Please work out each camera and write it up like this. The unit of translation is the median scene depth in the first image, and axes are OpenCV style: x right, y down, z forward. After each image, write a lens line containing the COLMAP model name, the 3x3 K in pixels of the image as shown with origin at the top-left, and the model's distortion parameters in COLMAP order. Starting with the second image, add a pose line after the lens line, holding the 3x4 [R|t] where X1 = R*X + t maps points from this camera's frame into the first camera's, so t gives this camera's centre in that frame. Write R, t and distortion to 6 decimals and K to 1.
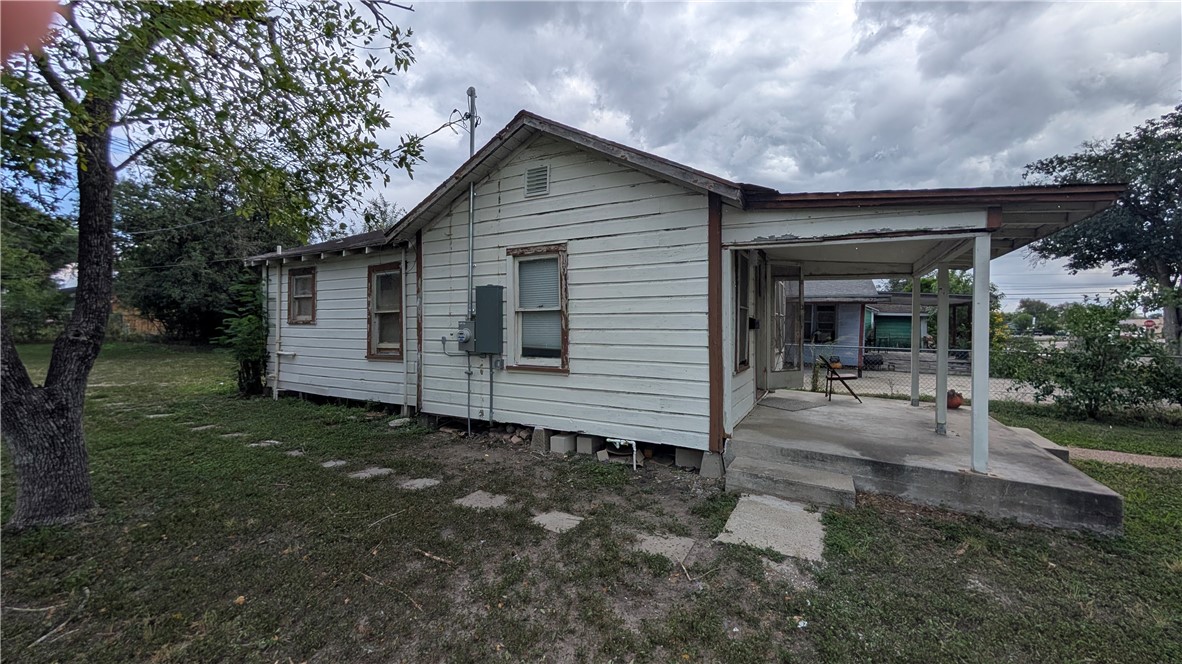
lens RADIAL K [[449.0, 0, 590.2], [0, 449.0, 327.3], [0, 0, 1]] dist [-0.005431, 0.001276]
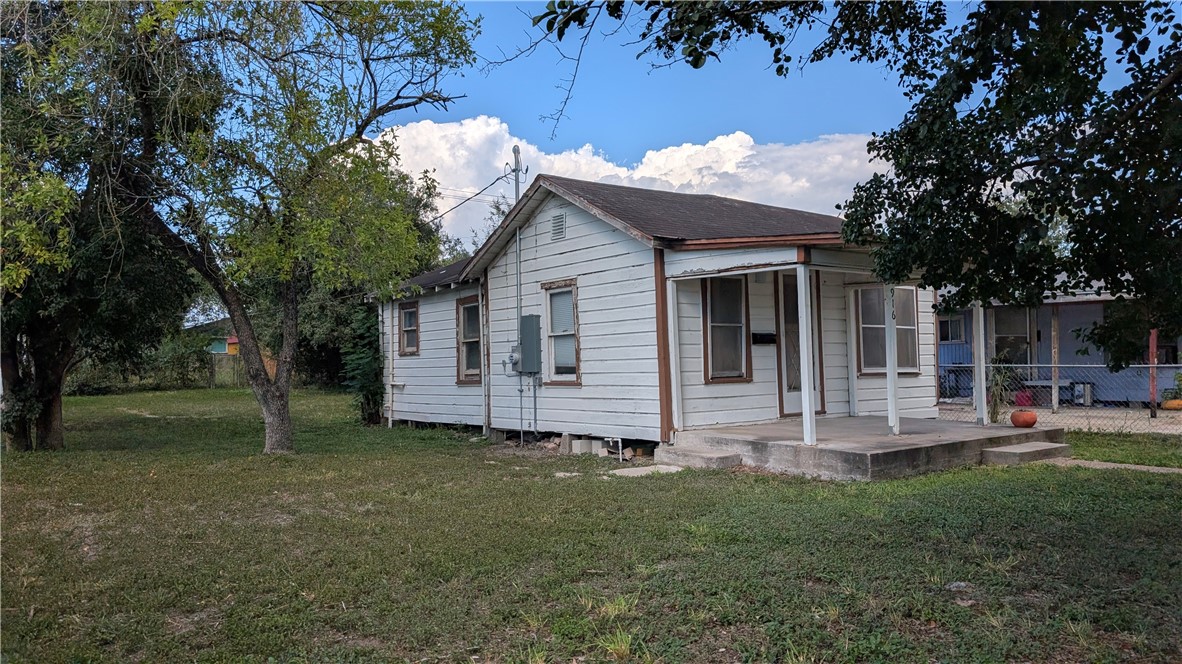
lens RADIAL K [[856.6, 0, 588.2], [0, 856.6, 336.7], [0, 0, 1]] dist [0.041354, -0.015333]
pose [[0.913770, -0.039062, -0.404350, 0.778264], [0.026159, 0.998958, -0.037388, 0.049558], [0.405390, 0.023587, 0.913840, -0.939397]]
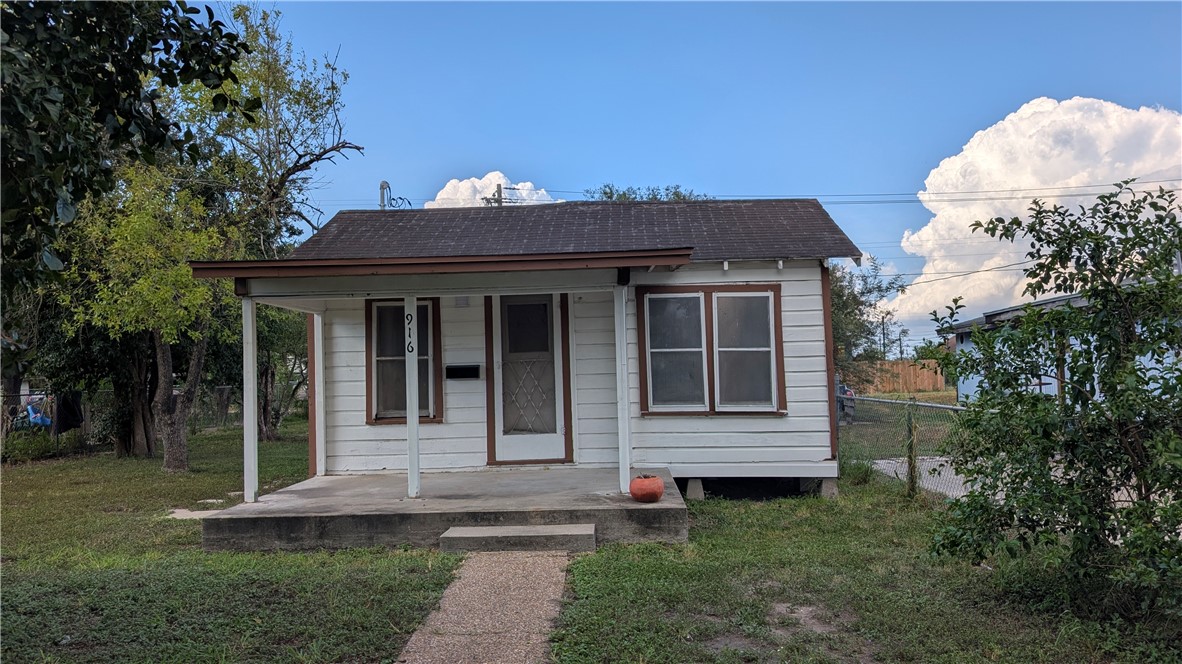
lens RADIAL K [[856.6, 0, 590.9], [0, 856.6, 335.8], [0, 0, 1]] dist [0.041354, -0.015333]
pose [[0.431473, -0.066202, -0.899693, 1.972672], [0.023543, 0.997790, -0.062130, 0.031048], [0.901819, 0.005626, 0.432078, 0.495731]]
